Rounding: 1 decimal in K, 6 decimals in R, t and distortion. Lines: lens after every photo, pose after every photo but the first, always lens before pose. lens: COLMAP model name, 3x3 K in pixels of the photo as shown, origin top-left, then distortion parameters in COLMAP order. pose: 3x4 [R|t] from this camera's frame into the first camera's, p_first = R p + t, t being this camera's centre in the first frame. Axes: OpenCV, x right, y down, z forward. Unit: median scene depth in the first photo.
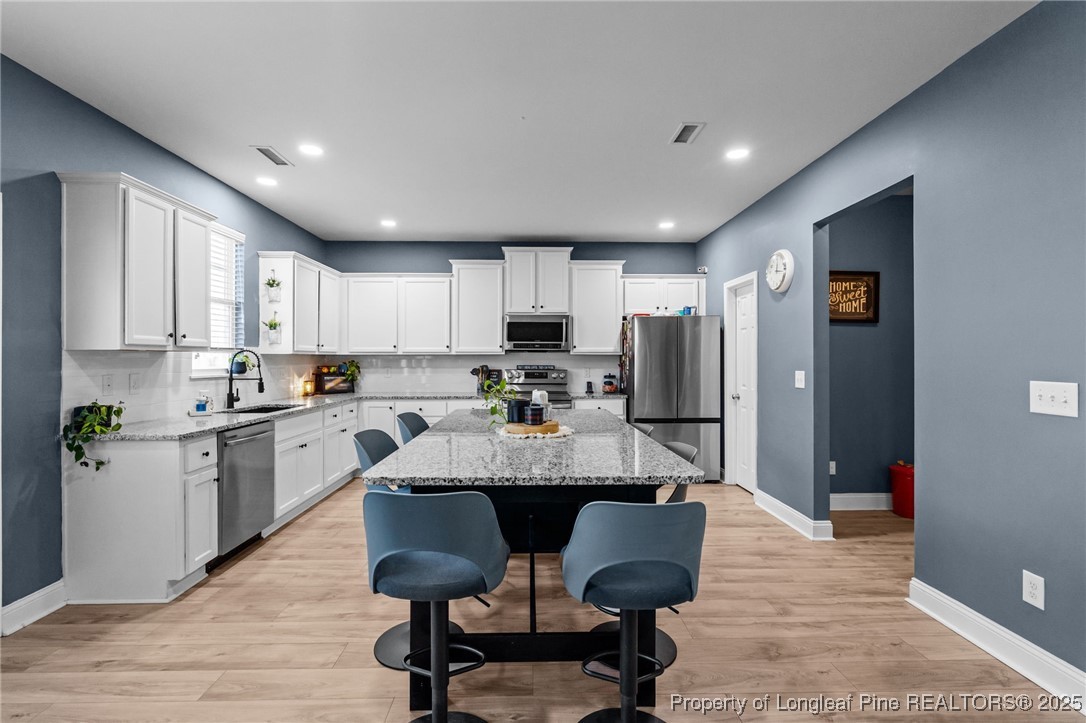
lens RADIAL K [[491.0, 0, 545.2], [0, 491.0, 359.2], [0, 0, 1]] dist [-0.006140, 0.002940]
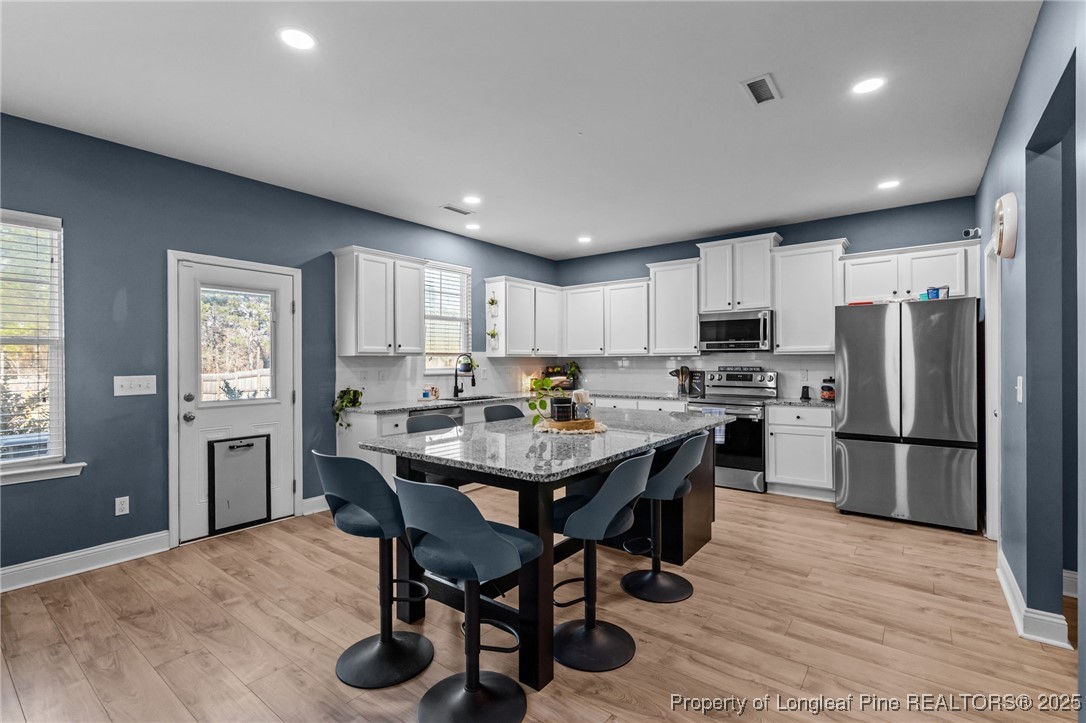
lens RADIAL K [[491.0, 0, 548.6], [0, 491.0, 362.7], [0, 0, 1]] dist [-0.006140, 0.002940]
pose [[0.781098, -0.001041, -0.624407, 0.291583], [0.004158, 0.999985, 0.003535, 0.000355], [0.624394, -0.005357, 0.781091, 0.063870]]
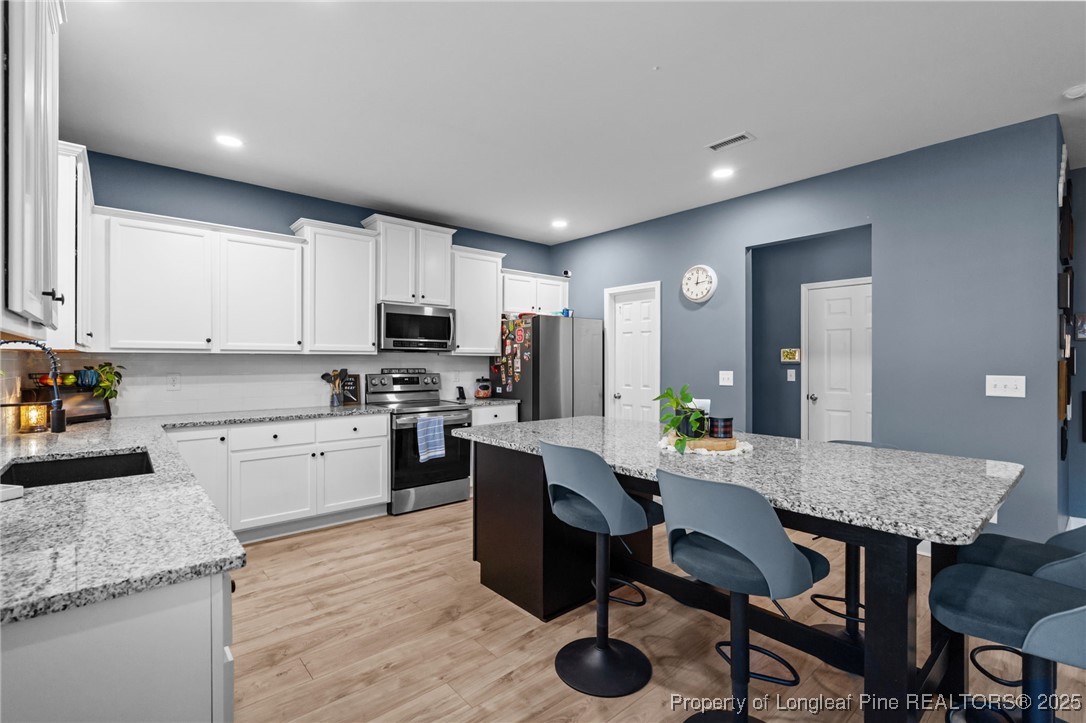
lens RADIAL K [[491.0, 0, 543.9], [0, 491.0, 364.4], [0, 0, 1]] dist [-0.006140, 0.002940]
pose [[0.773583, -0.004256, 0.633681, -0.373365], [-0.000674, 0.999971, 0.007540, -0.000428], [-0.633695, -0.006260, 0.773558, 0.246982]]
